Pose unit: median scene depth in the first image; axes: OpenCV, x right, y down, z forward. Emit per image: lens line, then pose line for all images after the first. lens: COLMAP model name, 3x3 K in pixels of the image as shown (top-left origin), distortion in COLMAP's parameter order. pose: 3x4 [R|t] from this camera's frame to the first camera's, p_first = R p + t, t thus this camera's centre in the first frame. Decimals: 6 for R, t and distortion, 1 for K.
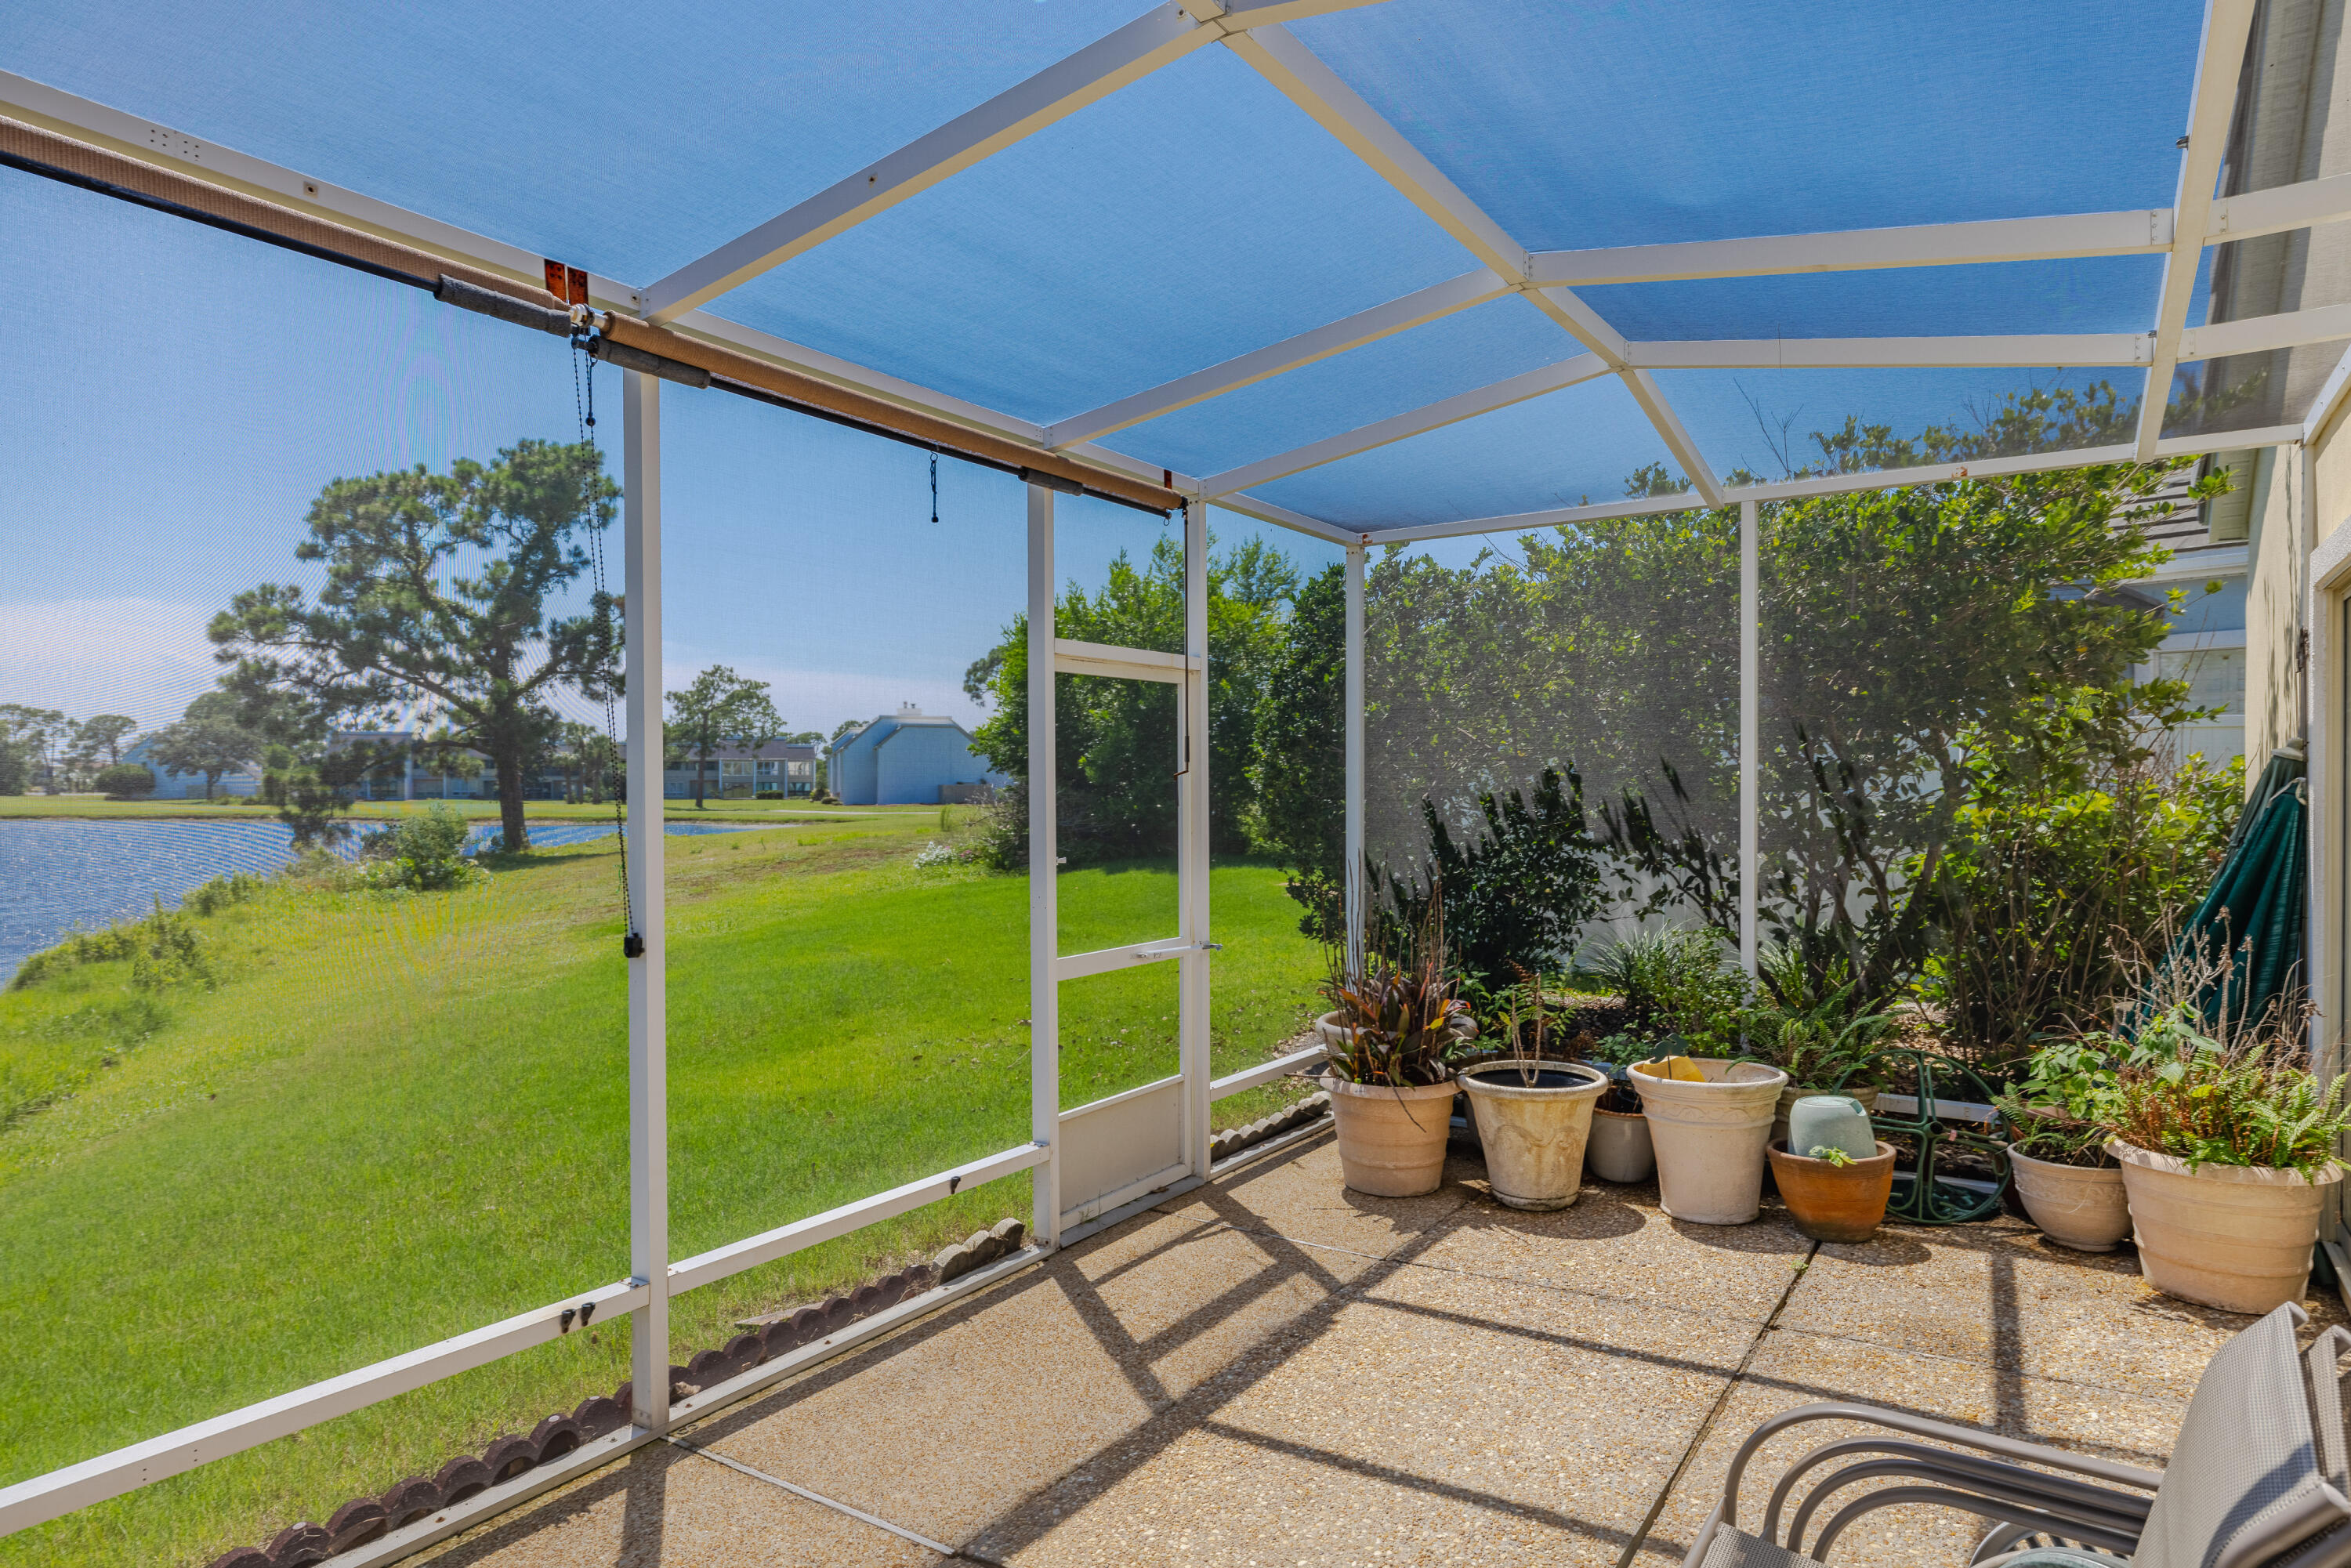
lens RADIAL K [[1353.7, 0, 1183.7], [0, 1353.7, 782.9], [0, 0, 1]] dist [0.008322, -0.000110]
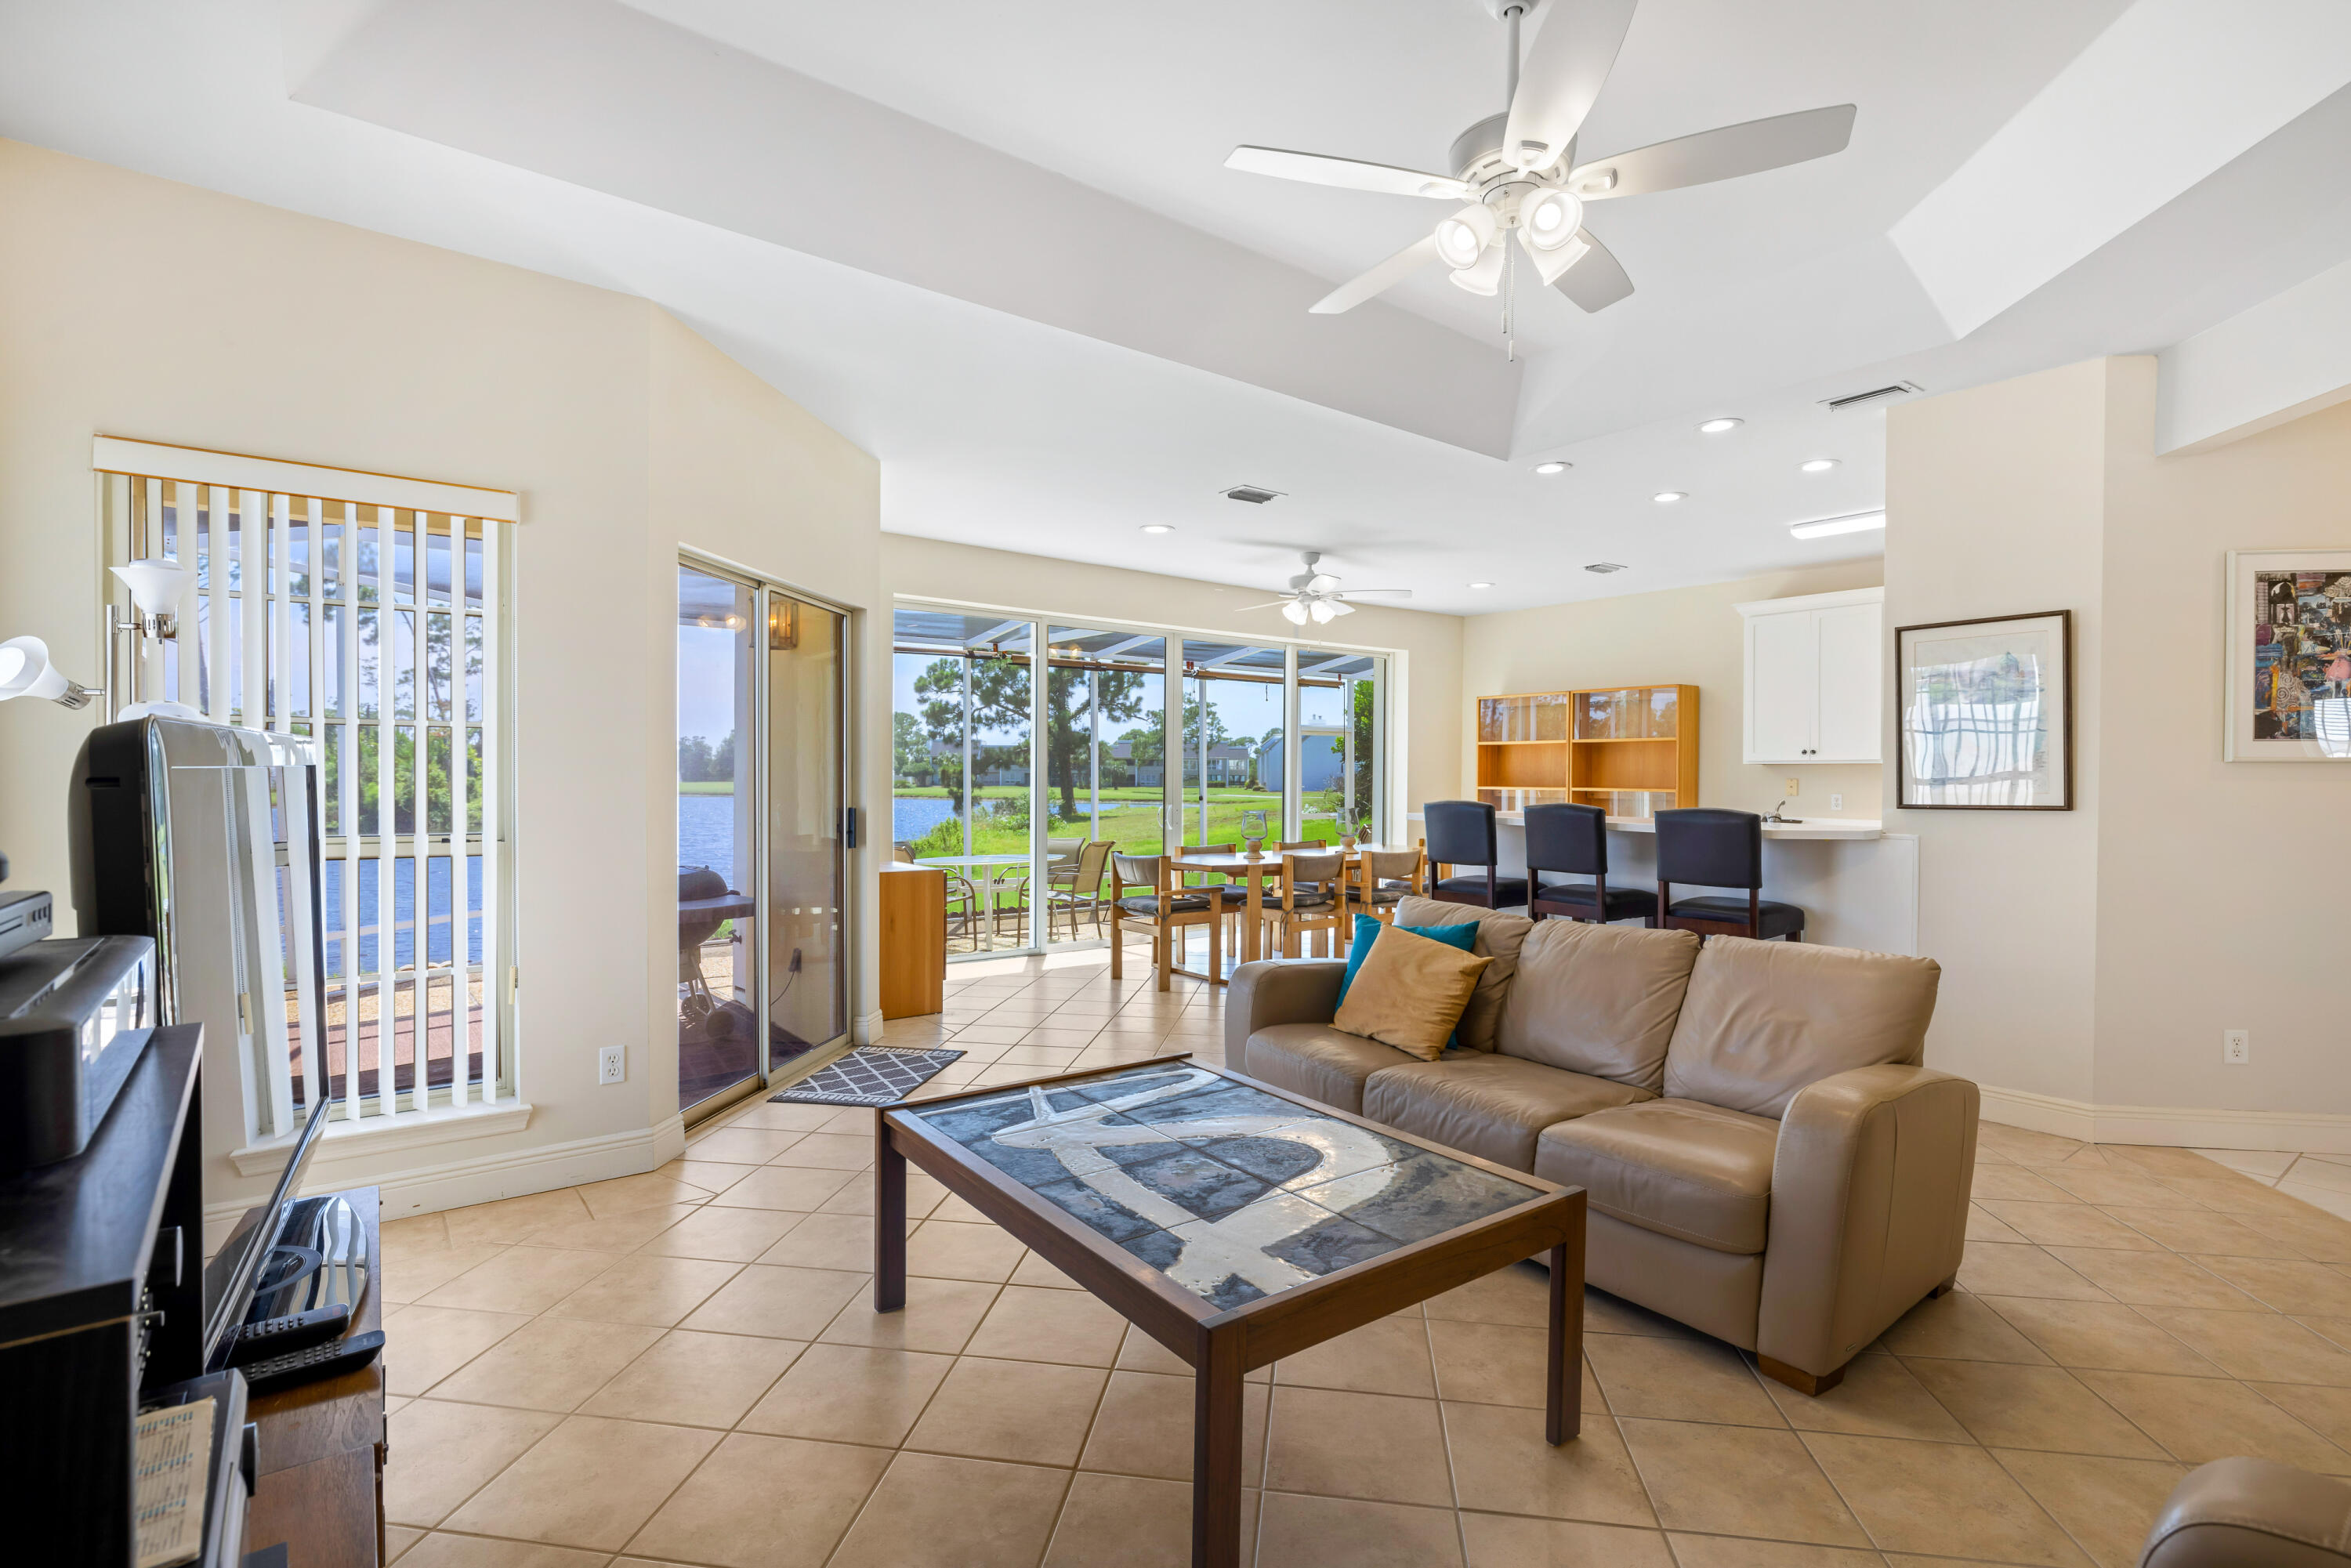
lens RADIAL K [[1091.5, 0, 1184.5], [0, 1091.5, 791.4], [0, 0, 1]] dist [-0.009077, 0.000374]
pose [[0.947775, 0.007745, -0.318846, 0.057565], [-0.003445, 0.999895, 0.014048, 0.003095], [0.318921, -0.012216, 0.947703, -0.200294]]
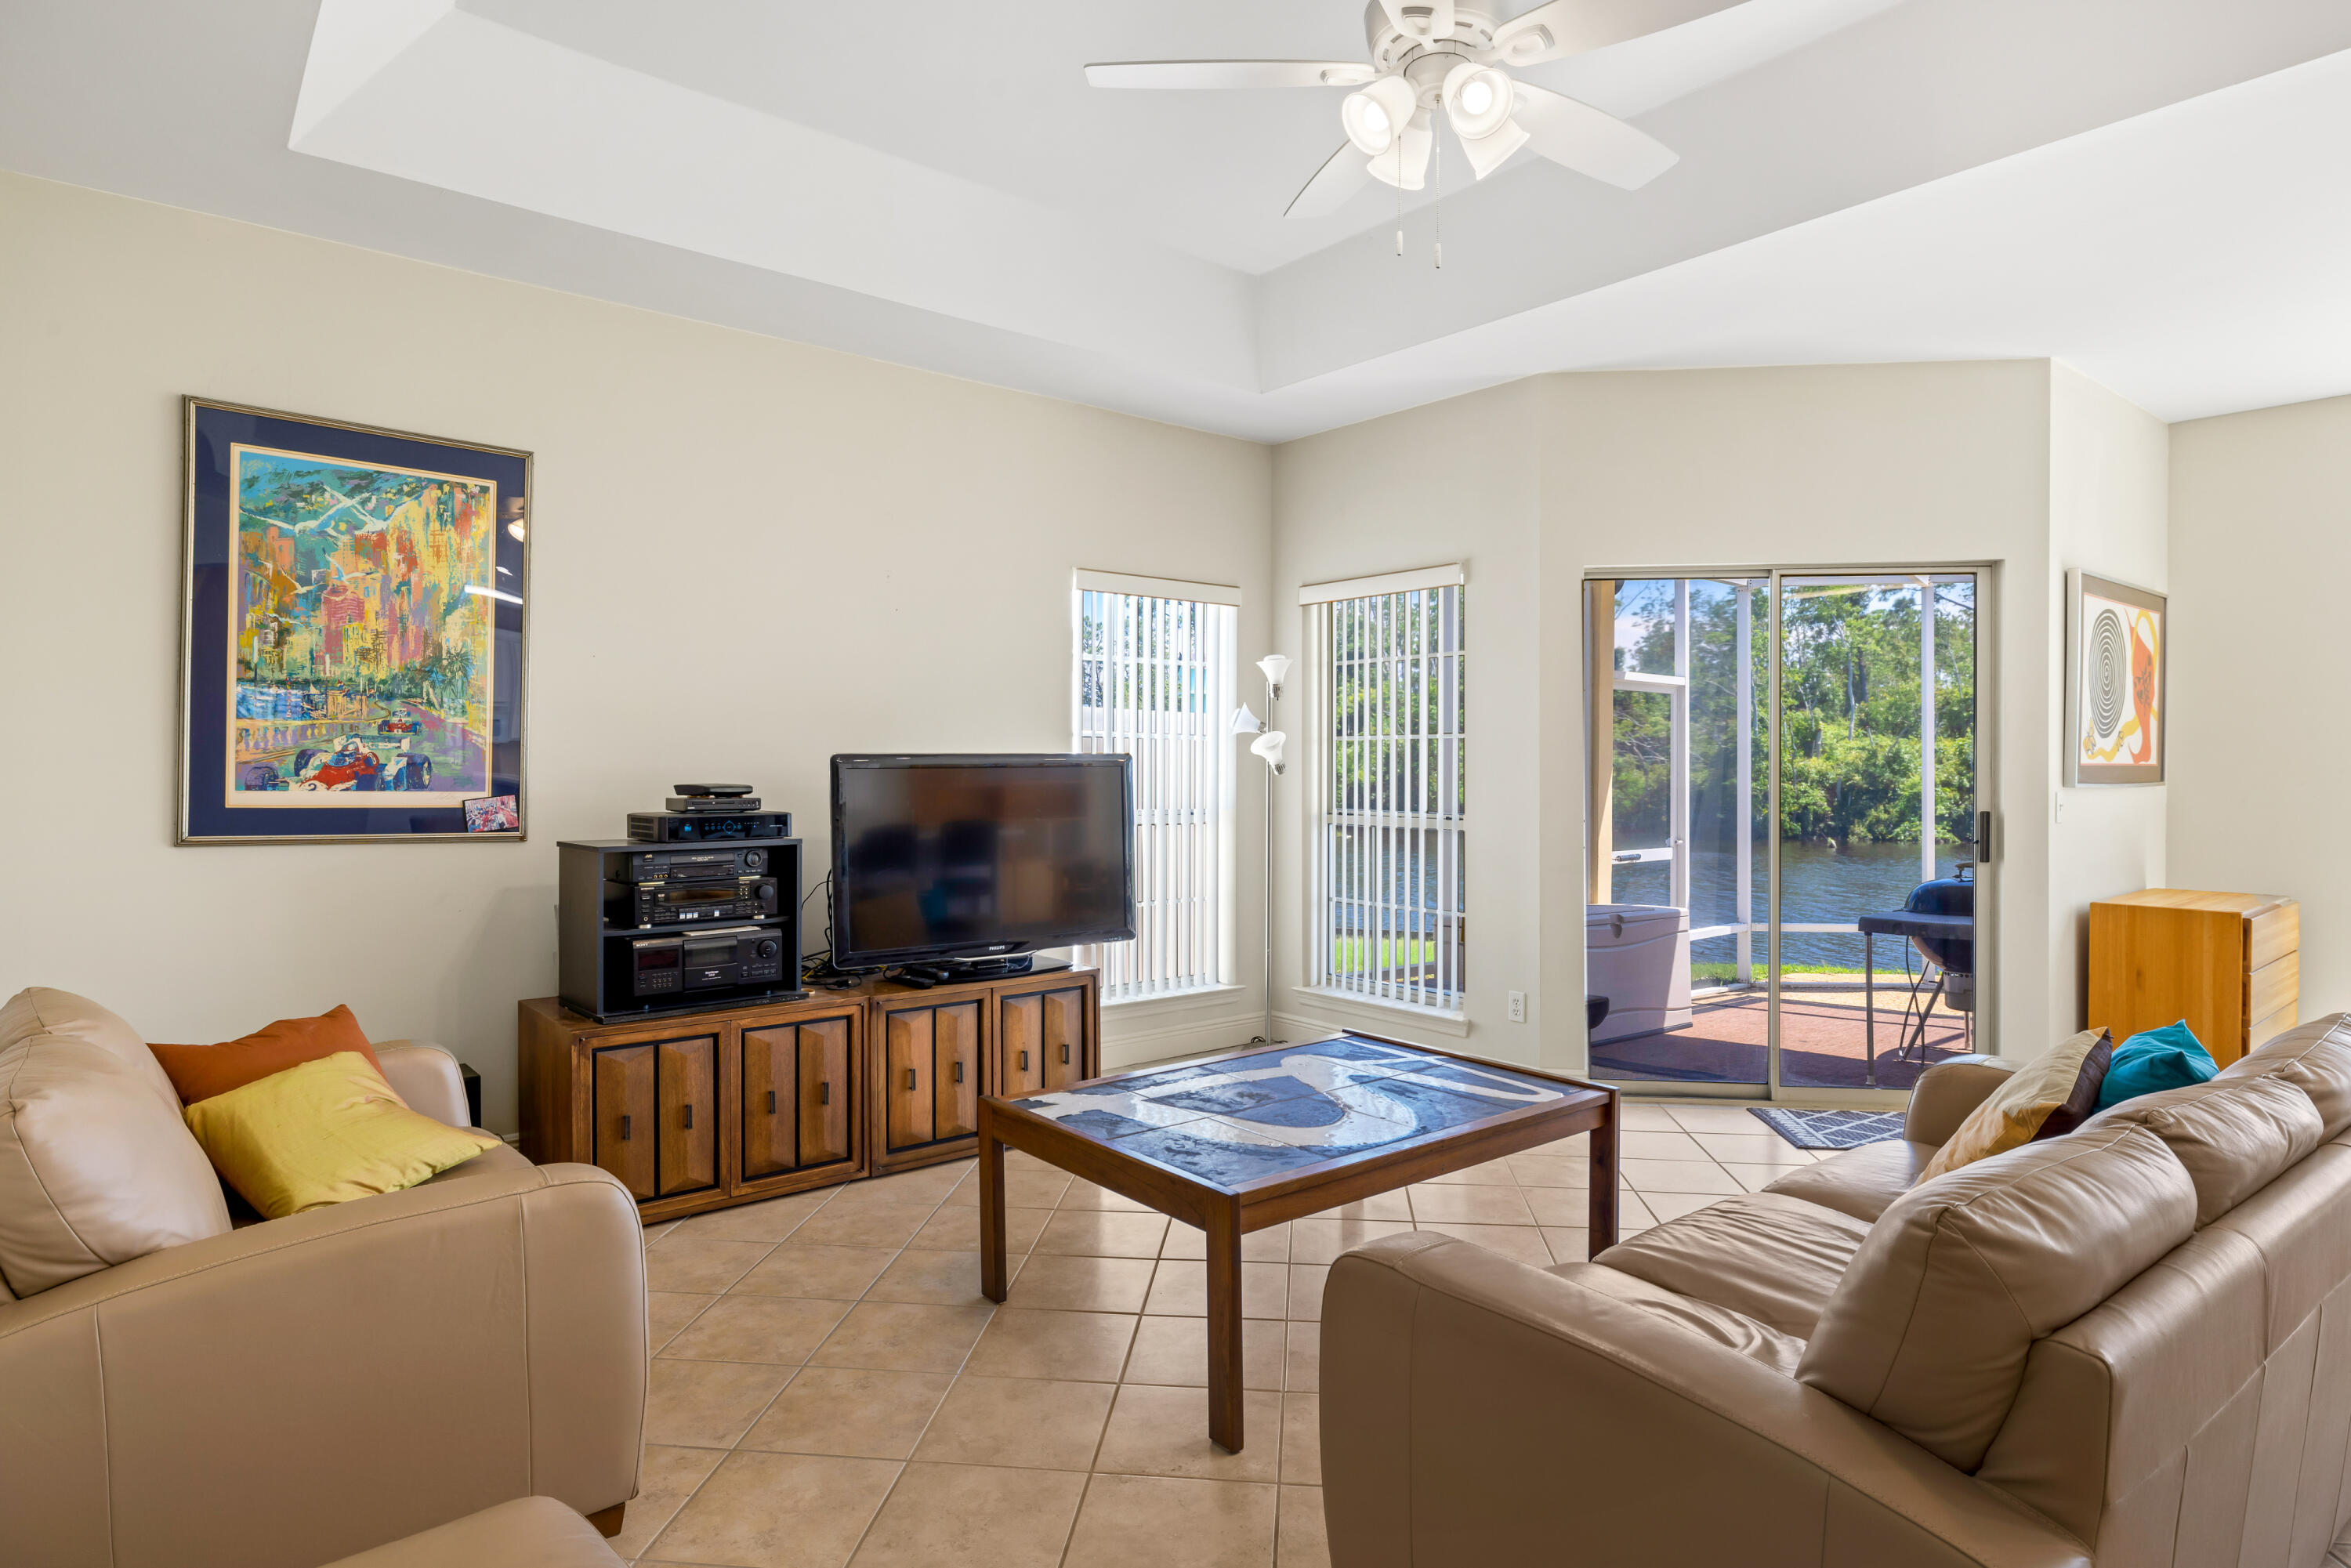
lens RADIAL K [[1295.2, 0, 1178.2], [0, 1295.2, 778.4], [0, 0, 1]] dist [0.005433, -0.003084]
pose [[-0.284612, 0.004673, -0.958631, 0.109023], [-0.000910, 0.999986, 0.005145, 0.003223], [0.958642, 0.002336, -0.284604, -0.139553]]
